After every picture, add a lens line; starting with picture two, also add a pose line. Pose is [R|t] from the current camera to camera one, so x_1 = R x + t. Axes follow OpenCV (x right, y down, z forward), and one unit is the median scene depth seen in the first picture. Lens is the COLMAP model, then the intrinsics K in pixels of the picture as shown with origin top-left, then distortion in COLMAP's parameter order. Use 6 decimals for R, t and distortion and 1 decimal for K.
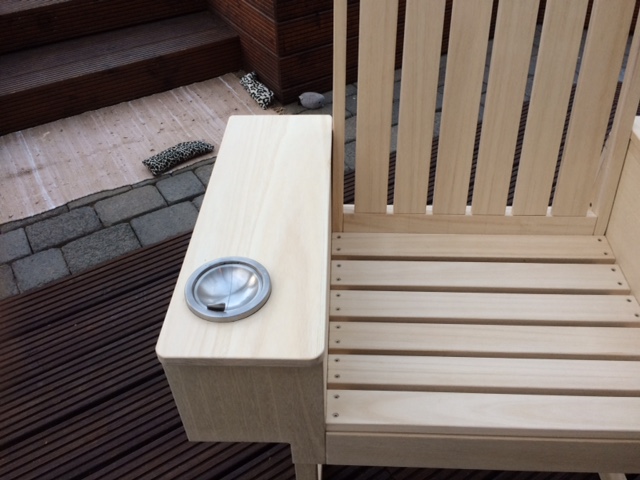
lens RADIAL K [[547.3, 0, 320.7], [0, 547.3, 237.2], [0, 0, 1]] dist [0.072013, -0.109866]
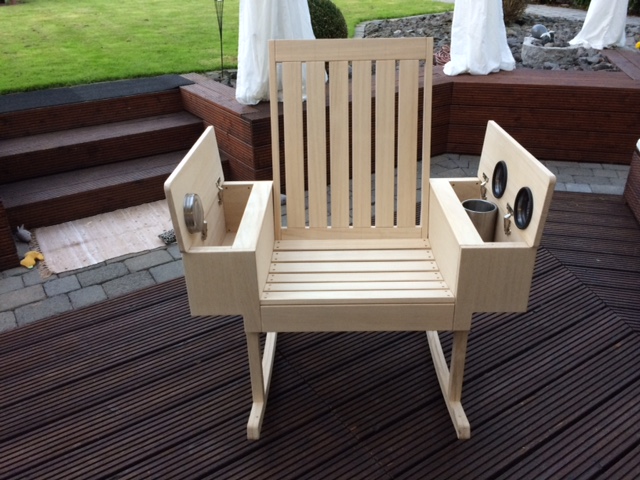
lens RADIAL K [[547.3, 0, 319.1], [0, 547.3, 237.0], [0, 0, 1]] dist [0.072013, -0.109866]
pose [[0.999781, -0.016133, 0.013294, 0.085748], [0.019054, 0.964872, -0.262029, 0.273272], [-0.008600, 0.262225, 0.964969, -0.426034]]
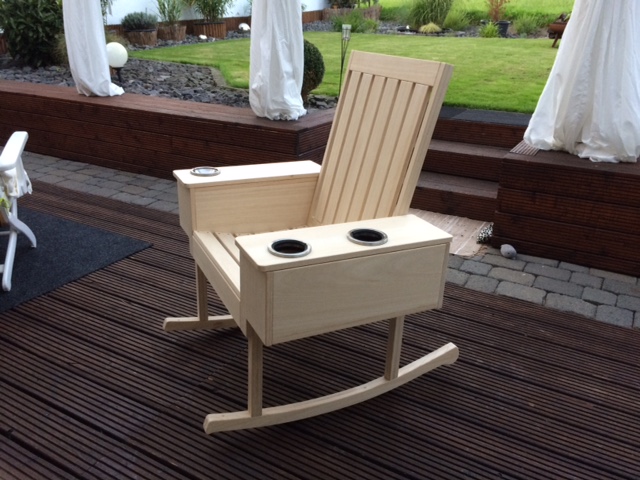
lens RADIAL K [[547.3, 0, 320.6], [0, 547.3, 241.8], [0, 0, 1]] dist [0.072013, -0.109866]
pose [[0.472924, 0.357532, -0.805303, 1.023076], [-0.611735, 0.791022, -0.008057, 0.014187], [0.634132, 0.496442, 0.592809, -0.061959]]
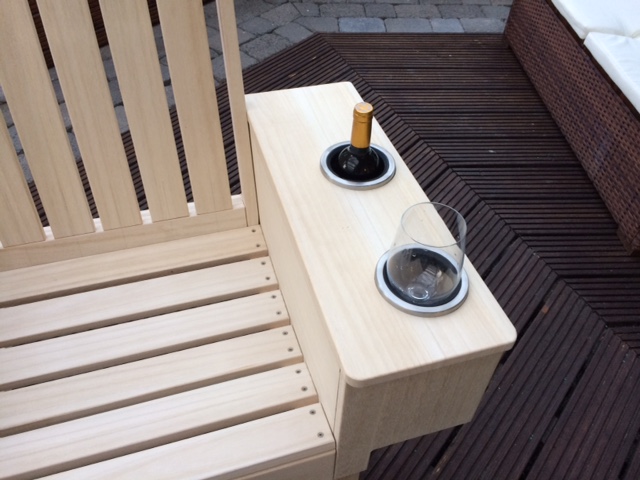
lens RADIAL K [[547.3, 0, 320.0], [0, 547.3, 238.1], [0, 0, 1]] dist [0.072013, -0.109866]
pose [[0.945473, -0.201013, 0.256269, 0.224576], [0.181393, 0.978487, 0.098284, -0.031982], [-0.270512, -0.046440, 0.961596, 0.052837]]
